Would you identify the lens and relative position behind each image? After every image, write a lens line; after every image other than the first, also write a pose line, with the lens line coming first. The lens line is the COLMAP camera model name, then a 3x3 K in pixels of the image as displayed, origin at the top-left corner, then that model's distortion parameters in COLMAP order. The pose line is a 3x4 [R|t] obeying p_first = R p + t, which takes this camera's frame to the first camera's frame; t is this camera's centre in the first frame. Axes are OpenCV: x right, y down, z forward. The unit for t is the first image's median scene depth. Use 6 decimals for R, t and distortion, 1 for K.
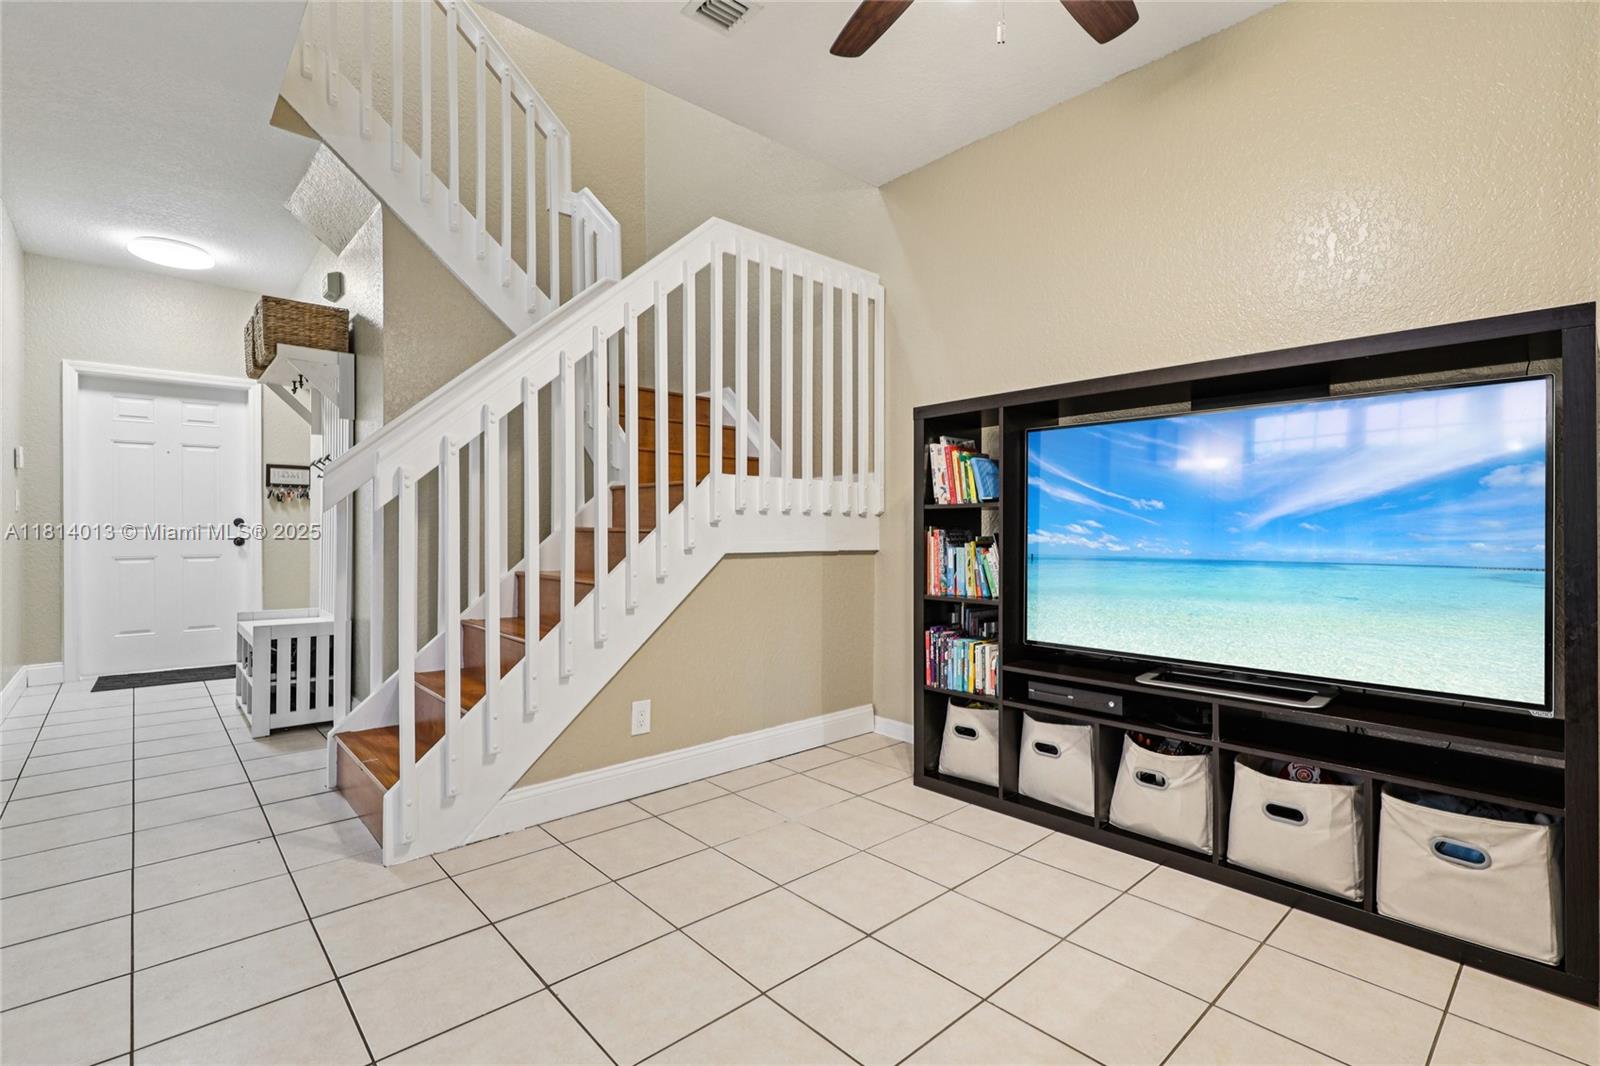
lens RADIAL K [[747.7, 0, 796.1], [0, 747.7, 525.2], [0, 0, 1]] dist [-0.000750, -0.000076]
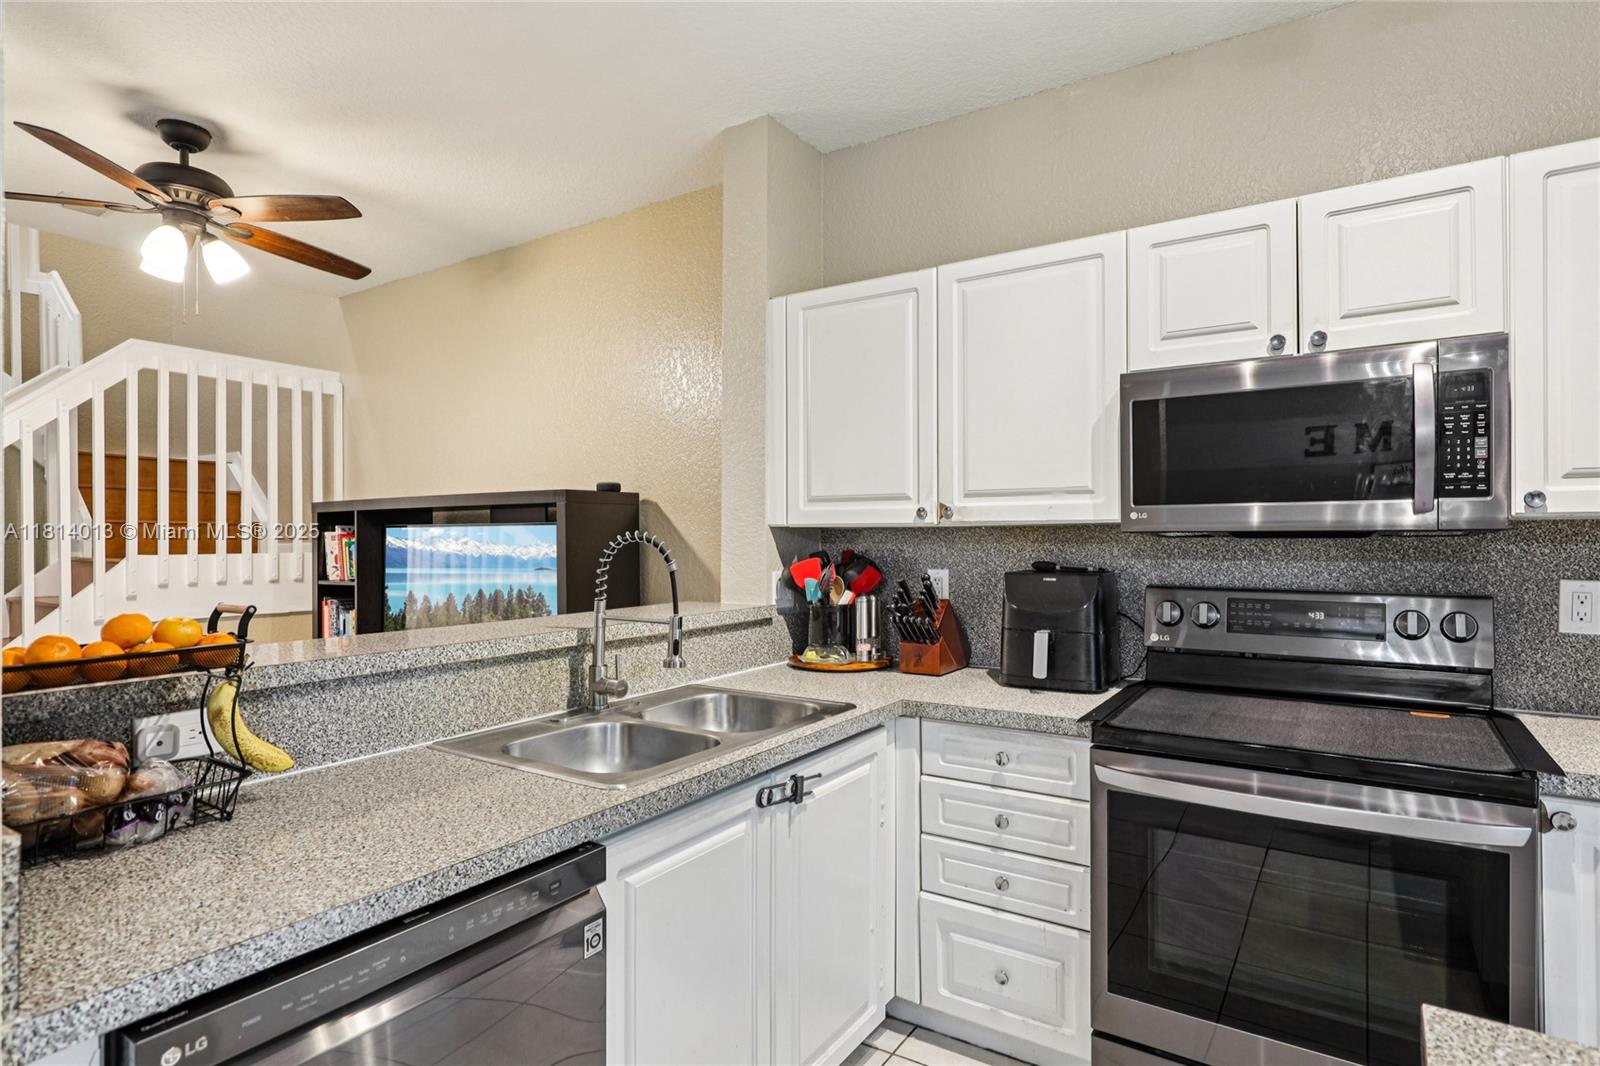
lens RADIAL K [[860.8, 0, 800.0], [0, 860.8, 533.0], [0, 0, 1]] dist [0.000830, 0.000138]
pose [[0.966400, -0.003075, 0.257023, 0.594615], [0.003957, 0.999988, -0.002915, -0.101859], [-0.257011, 0.003834, 0.966401, -0.624977]]
